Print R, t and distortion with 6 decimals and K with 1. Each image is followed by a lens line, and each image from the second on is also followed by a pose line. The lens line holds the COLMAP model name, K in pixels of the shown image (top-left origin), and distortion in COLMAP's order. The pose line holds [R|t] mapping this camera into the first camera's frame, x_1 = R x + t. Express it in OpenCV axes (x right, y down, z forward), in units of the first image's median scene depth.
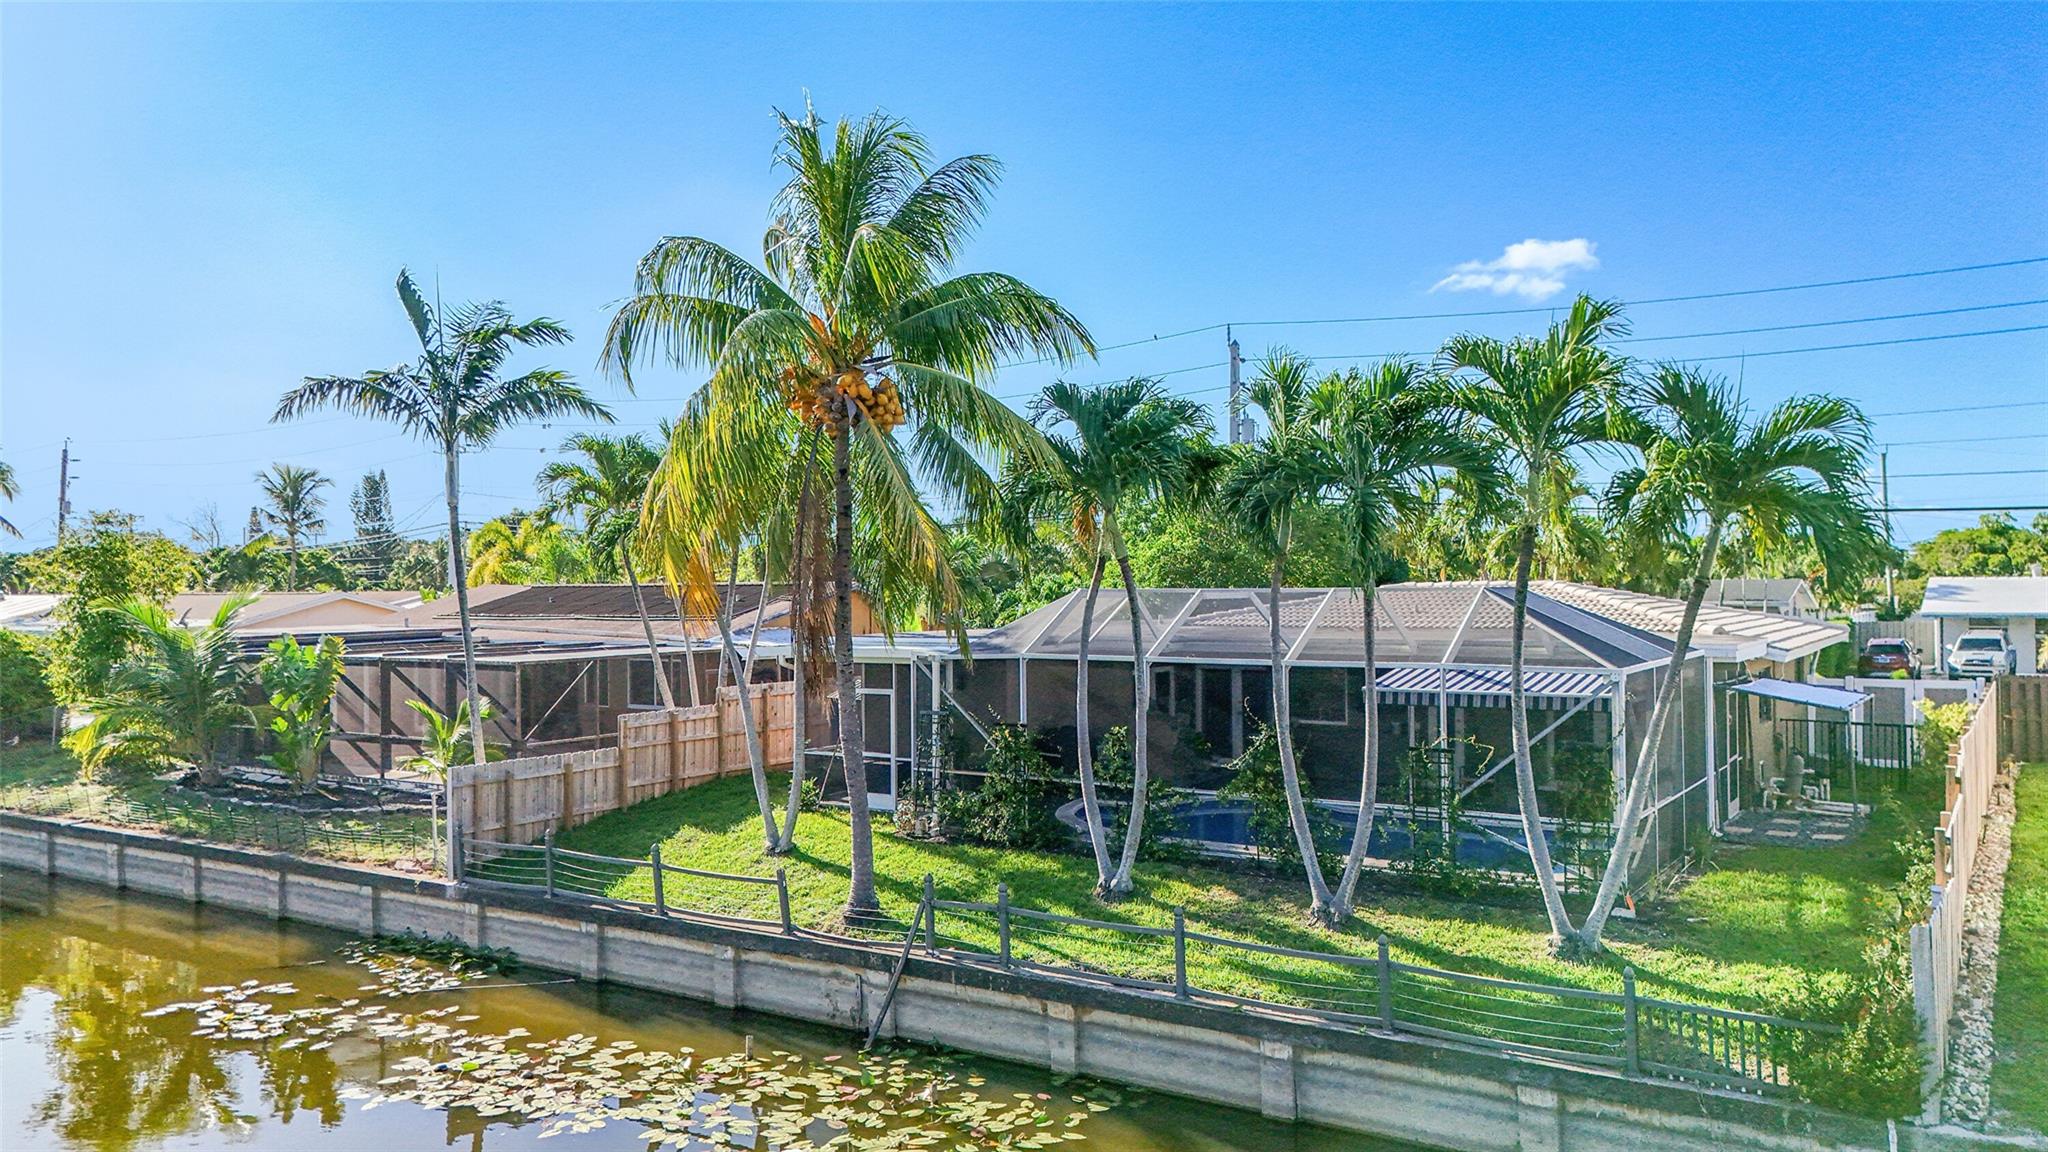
lens RADIAL K [[1503.2, 0, 1024.0], [0, 1503.2, 576.0], [0, 0, 1]] dist [0.080113, -0.083790]
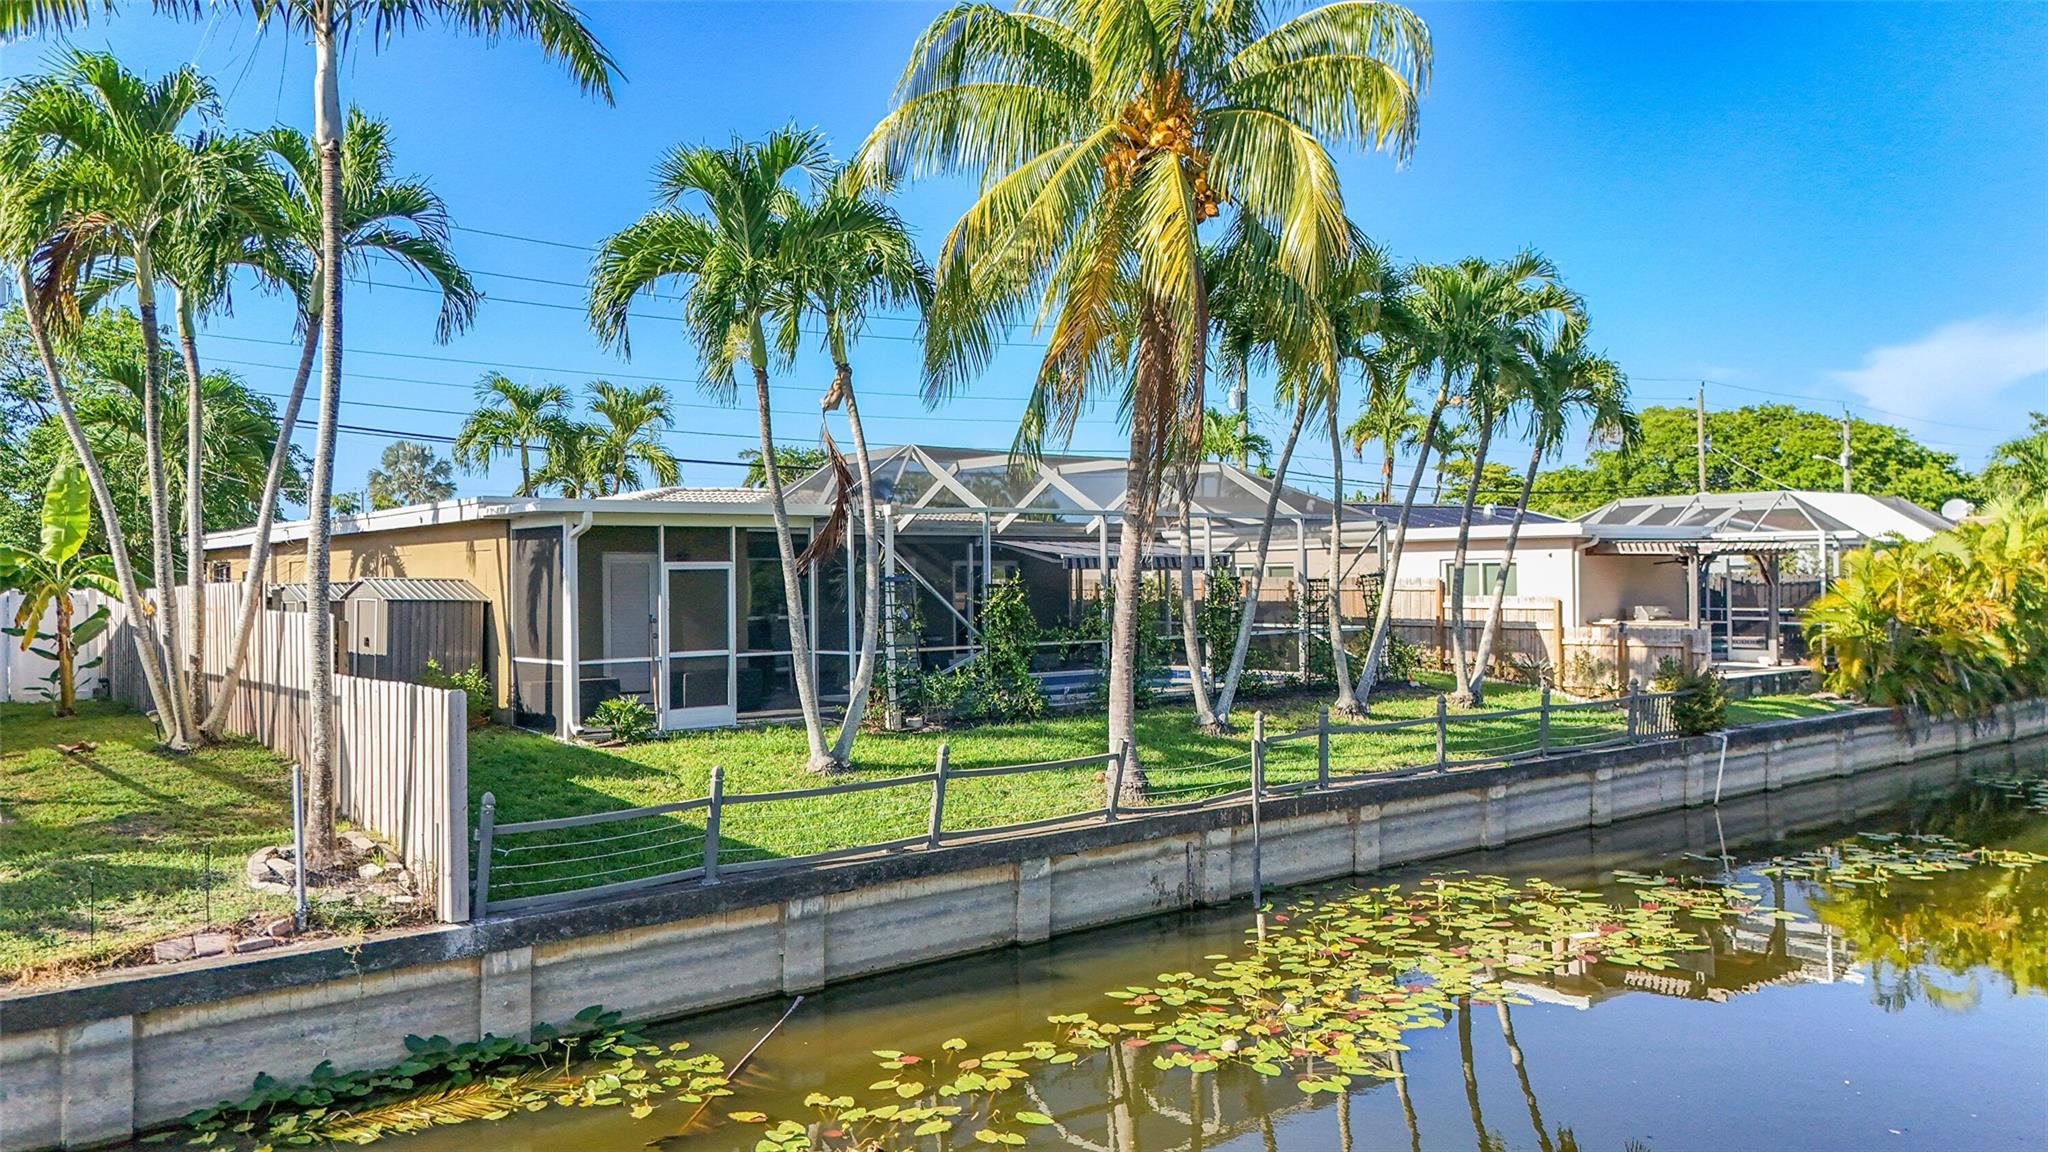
lens RADIAL K [[1510.2, 0, 1024.0], [0, 1510.2, 576.0], [0, 0, 1]] dist [0.085842, -0.001386]
pose [[0.296533, 0.006994, 0.954997, -1.032481], [0.007626, 0.999924, -0.009691, 0.123648], [-0.954992, 0.010156, 0.296457, 0.877308]]
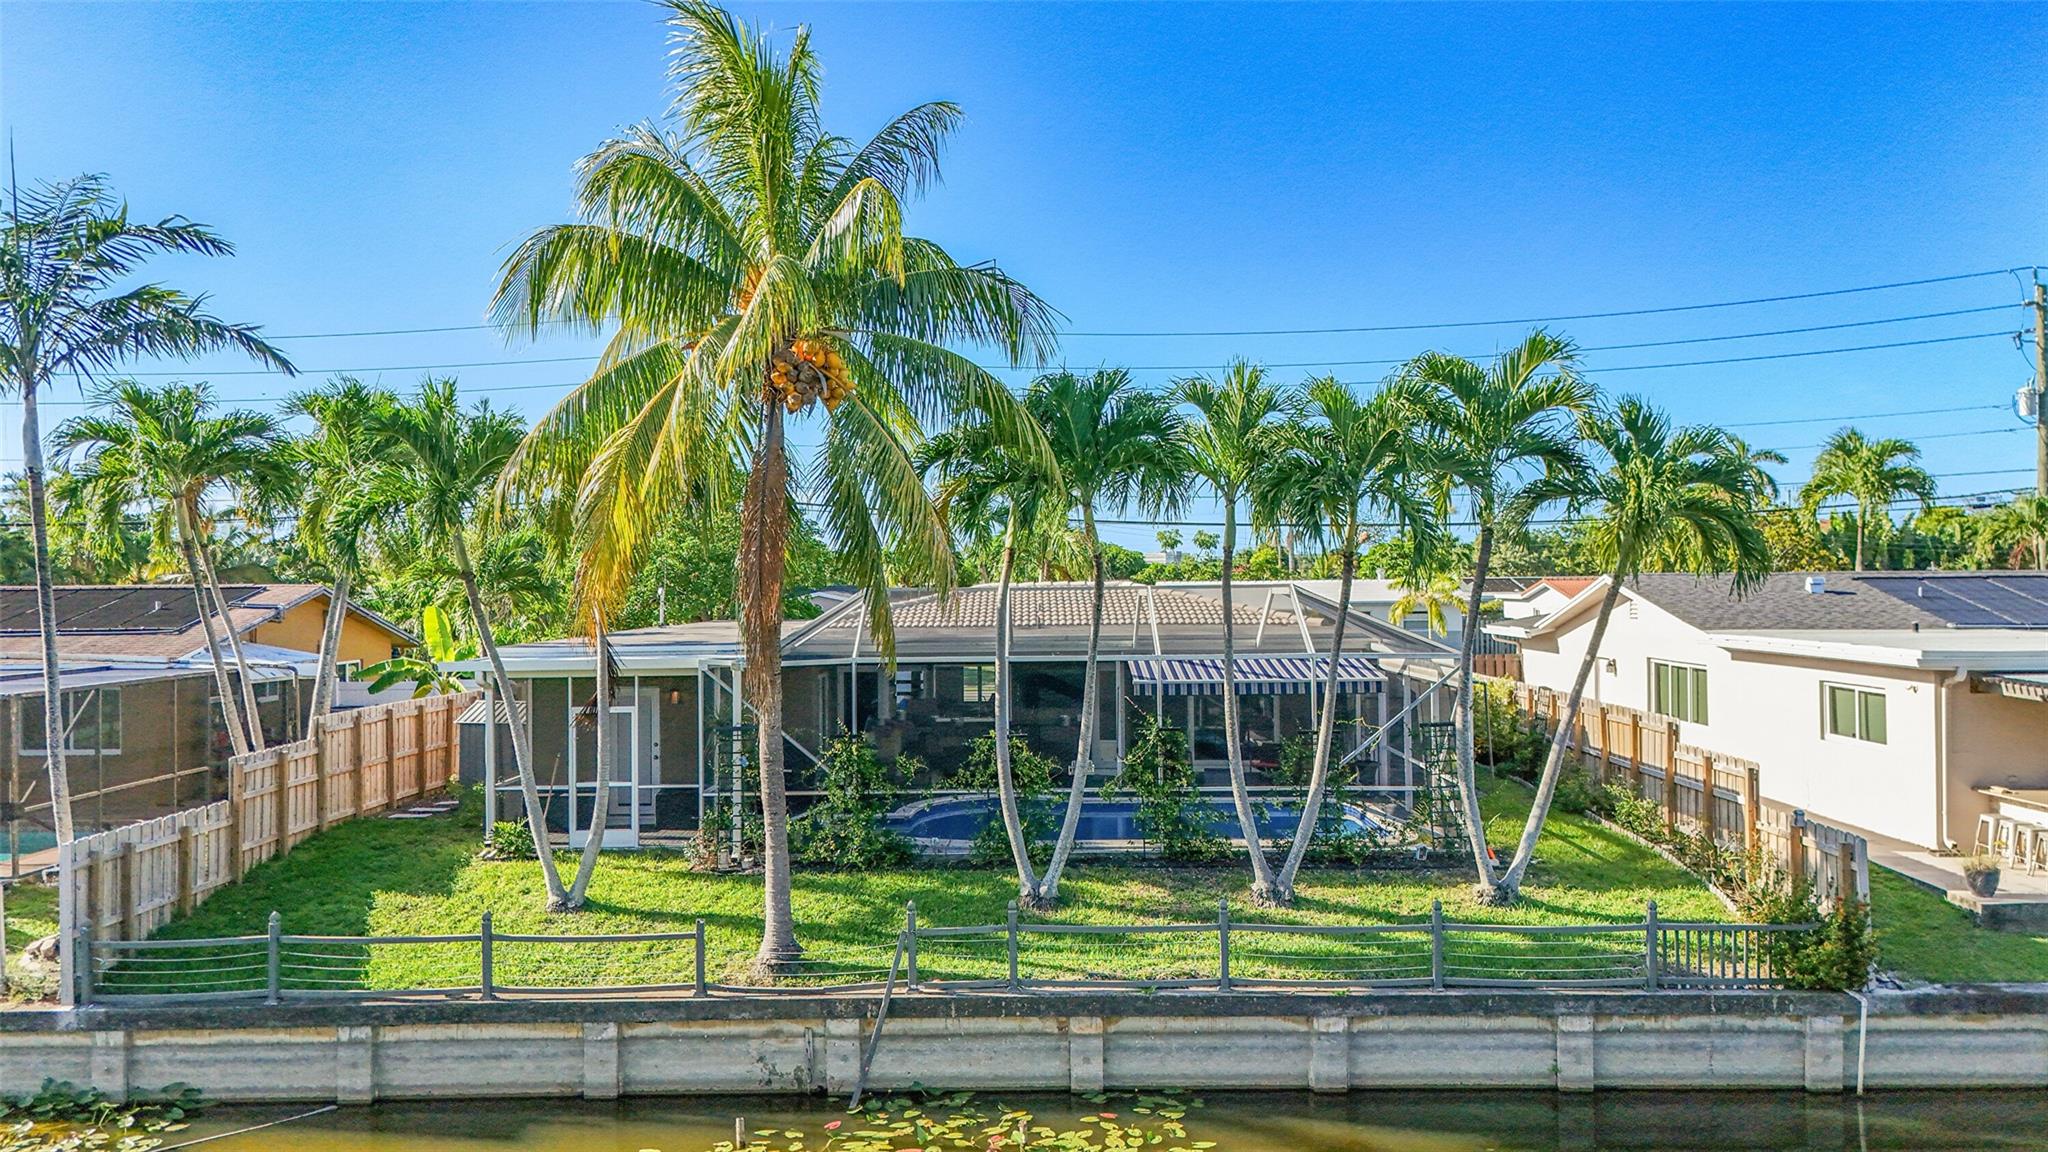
lens RADIAL K [[1520.5, 0, 1024.0], [0, 1520.5, 576.0], [0, 0, 1]] dist [0.059130, -0.036545]
pose [[0.838055, 0.001114, 0.545584, -0.514781], [0.000872, 0.999994, -0.003381, 0.006432], [-0.545584, 0.003309, 0.838049, 0.203217]]
